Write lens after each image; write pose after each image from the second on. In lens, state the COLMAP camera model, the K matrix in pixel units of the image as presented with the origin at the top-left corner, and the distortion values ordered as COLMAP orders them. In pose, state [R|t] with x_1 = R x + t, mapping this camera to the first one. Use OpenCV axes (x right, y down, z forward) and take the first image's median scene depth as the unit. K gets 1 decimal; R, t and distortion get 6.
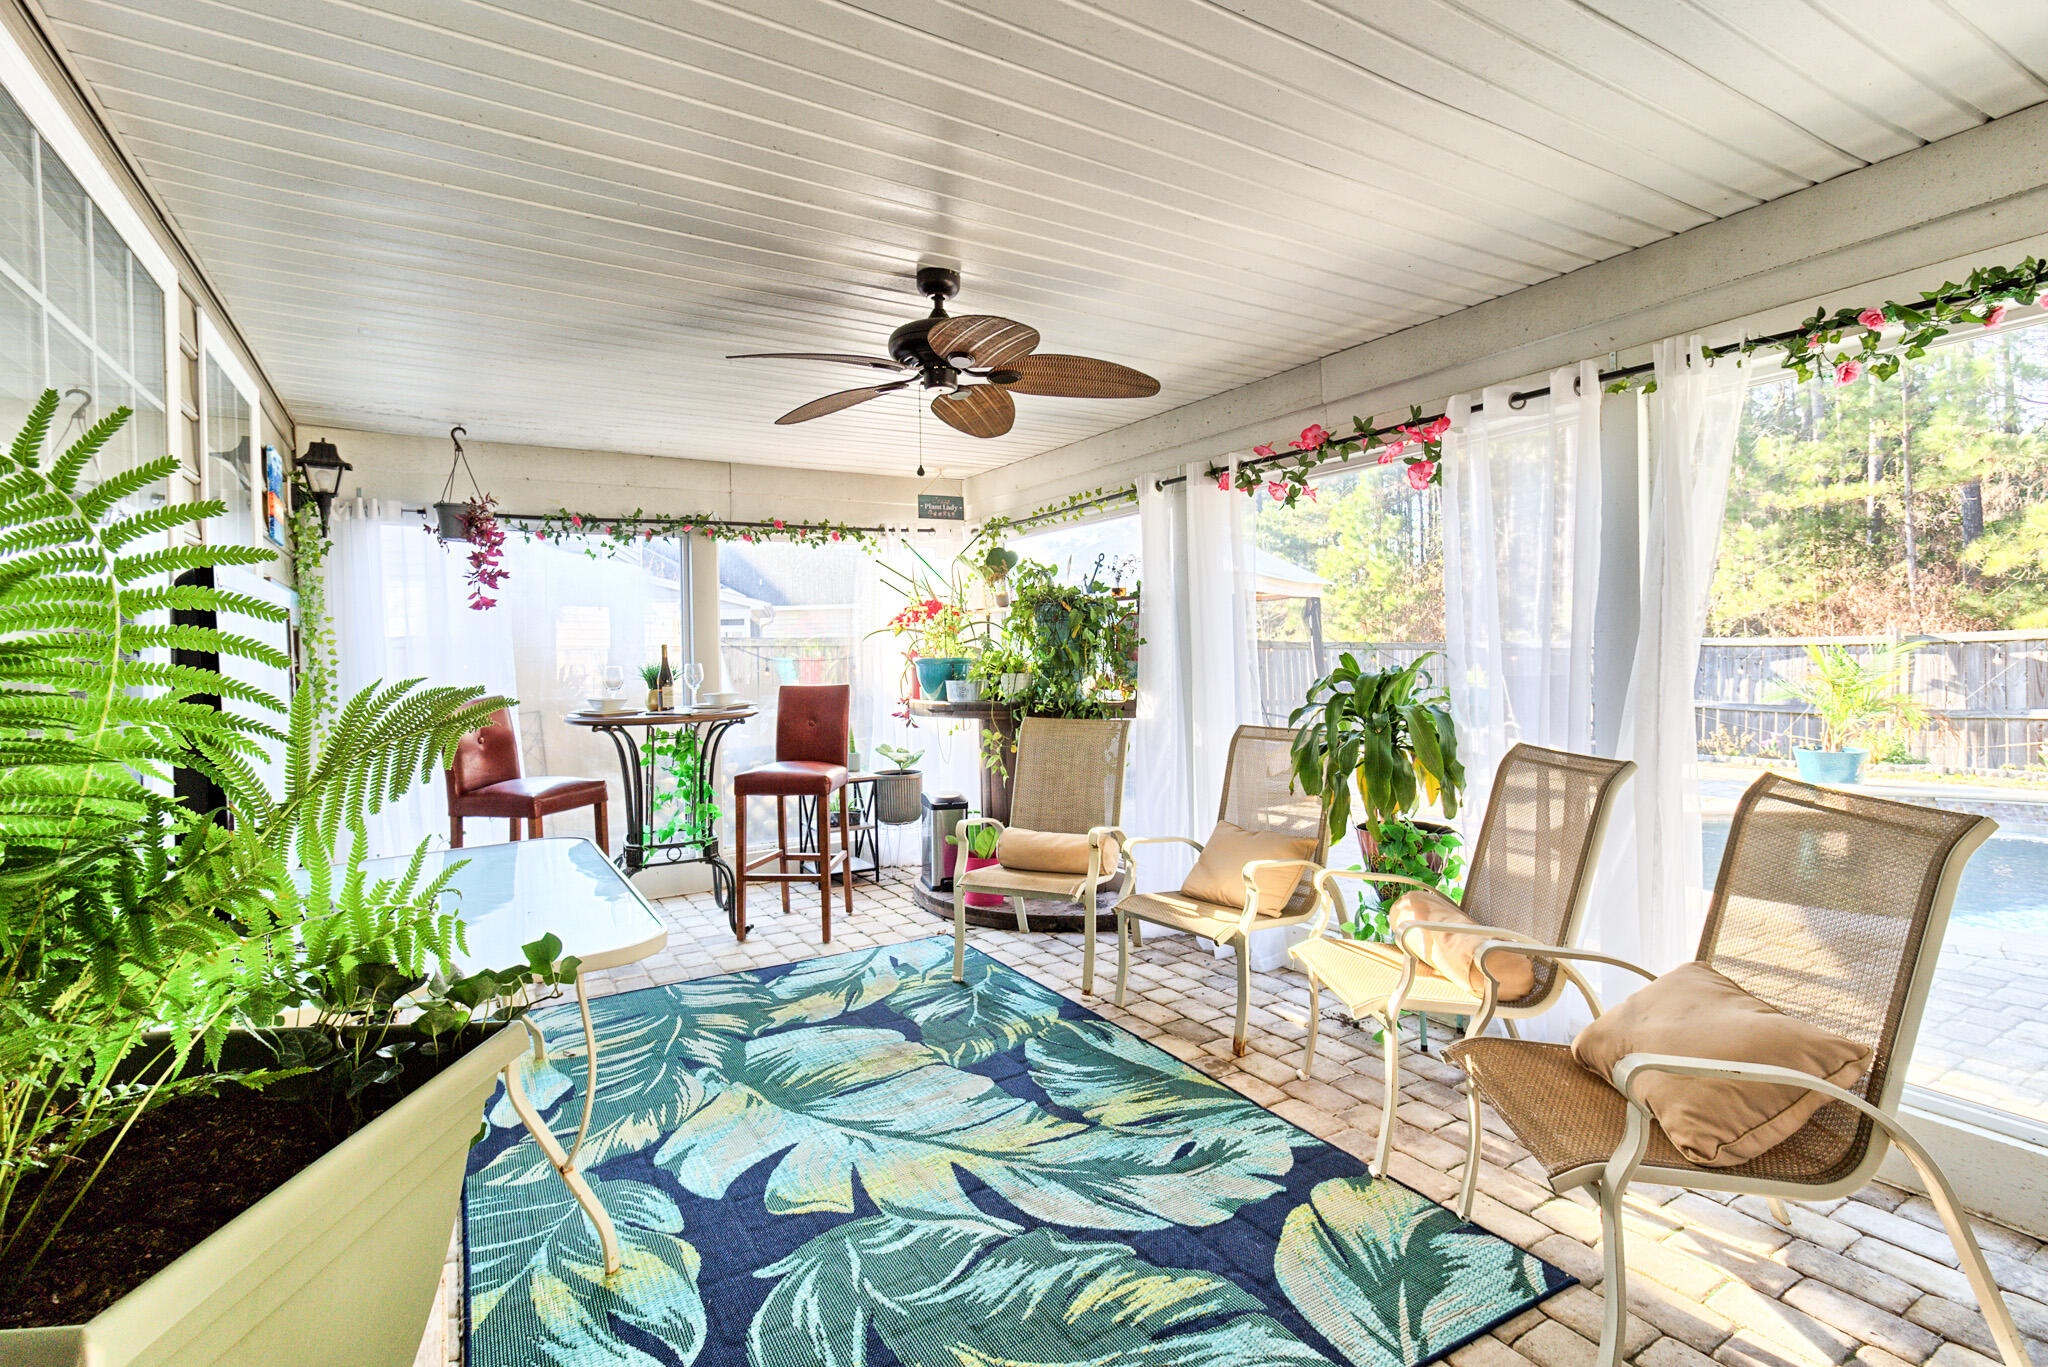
lens RADIAL K [[932.4, 0, 1027.7], [0, 932.4, 676.5], [0, 0, 1]] dist [-0.000391, 0.002336]
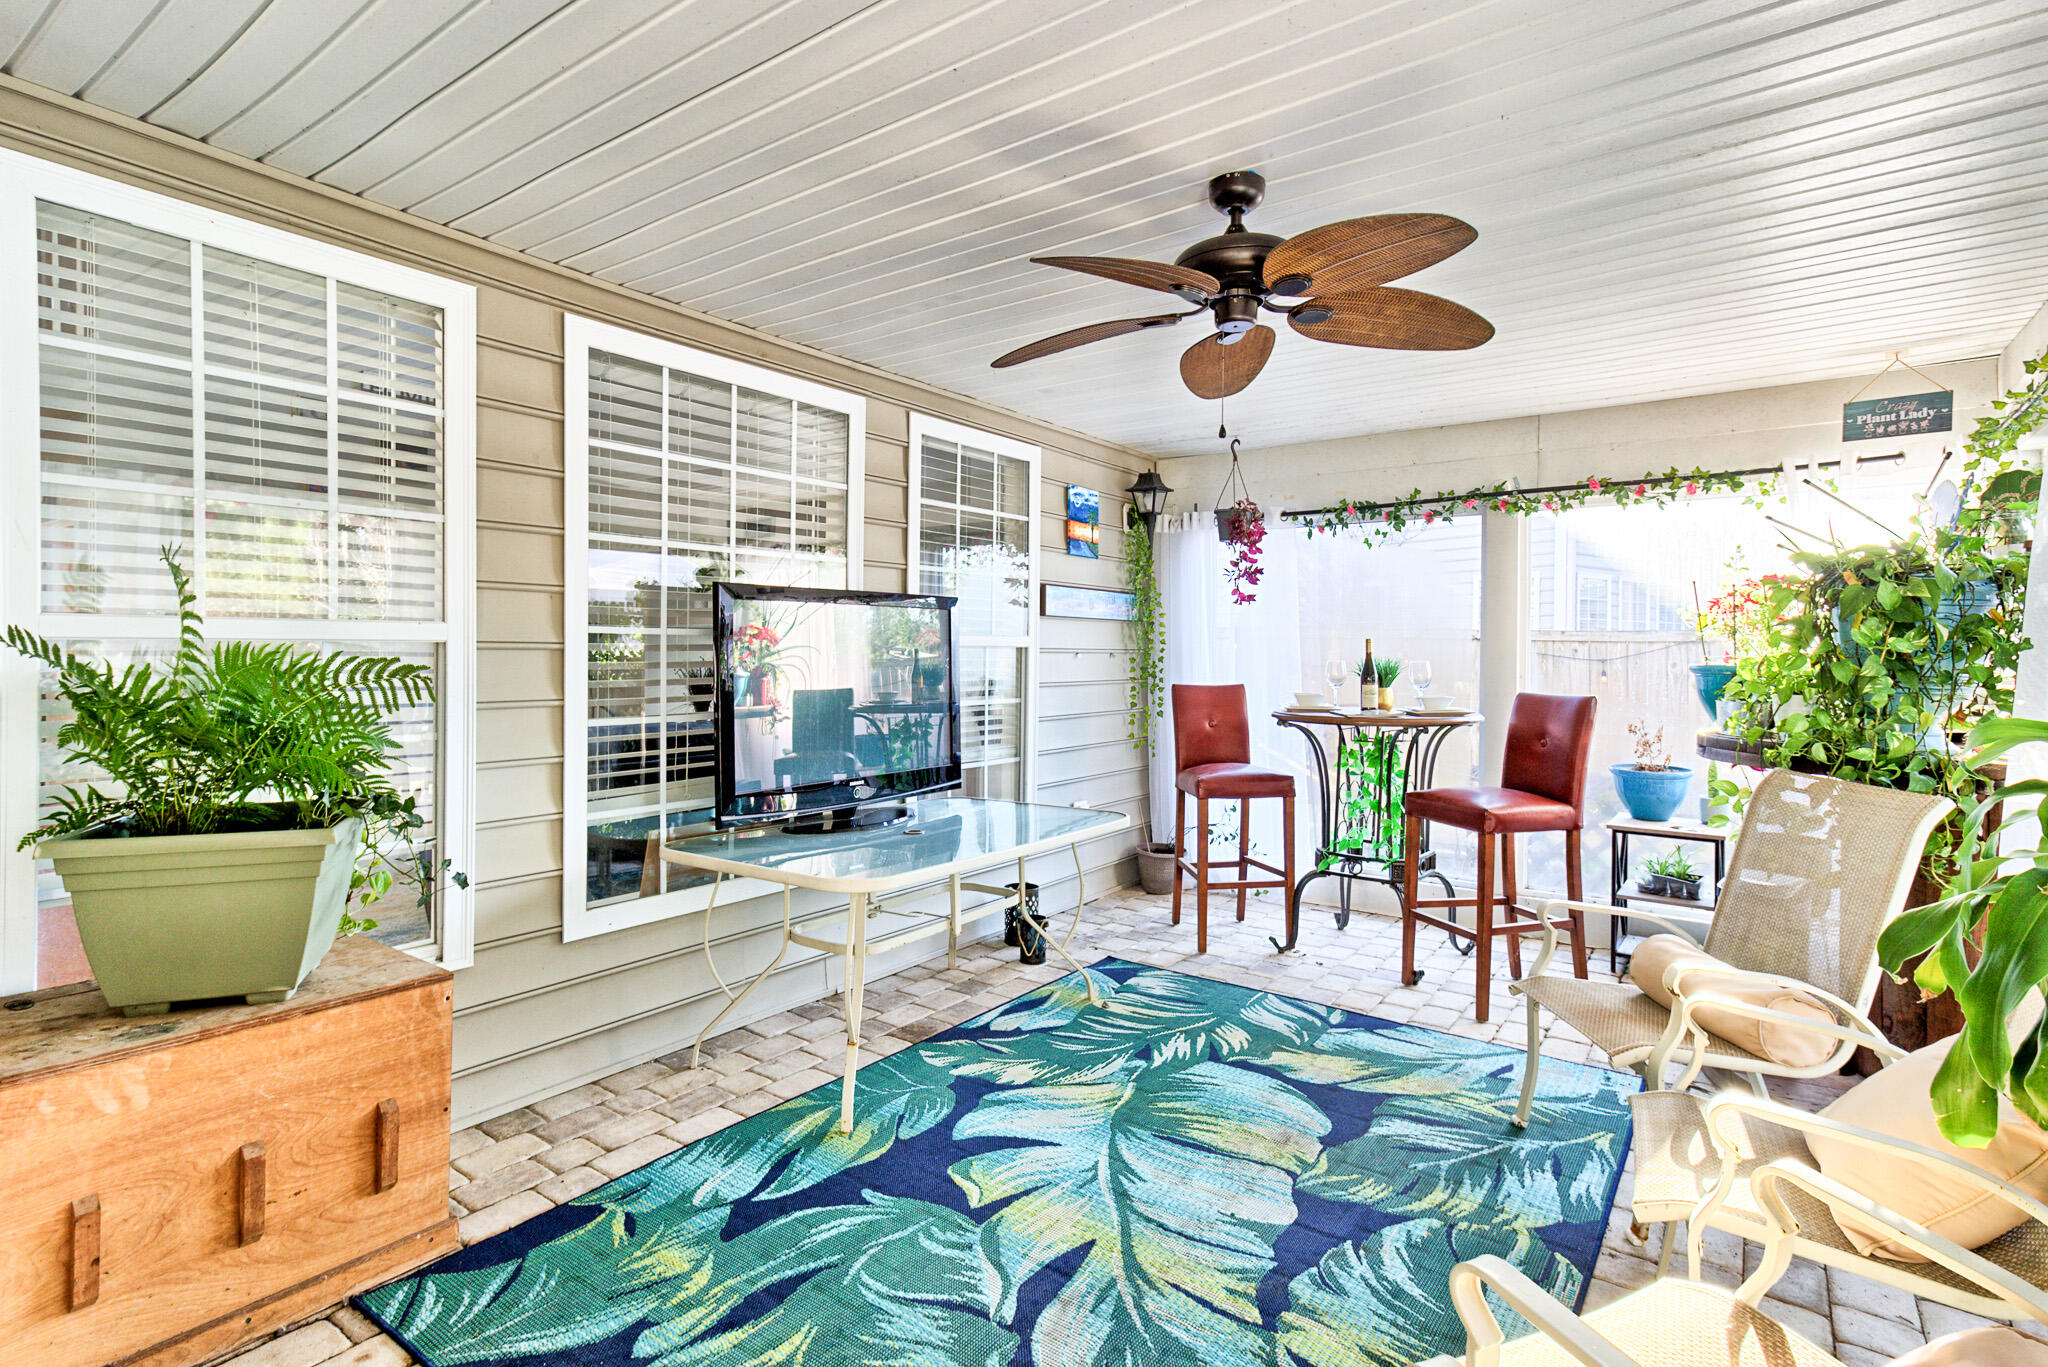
lens RADIAL K [[1014.5, 0, 1027.2], [0, 1014.5, 673.1], [0, 0, 1]] dist [-0.005388, 0.001612]
pose [[0.381984, 0.041919, -0.923218, 0.518279], [-0.041943, 0.998728, 0.027994, -0.017990], [0.923217, 0.028030, 0.383257, 0.400133]]
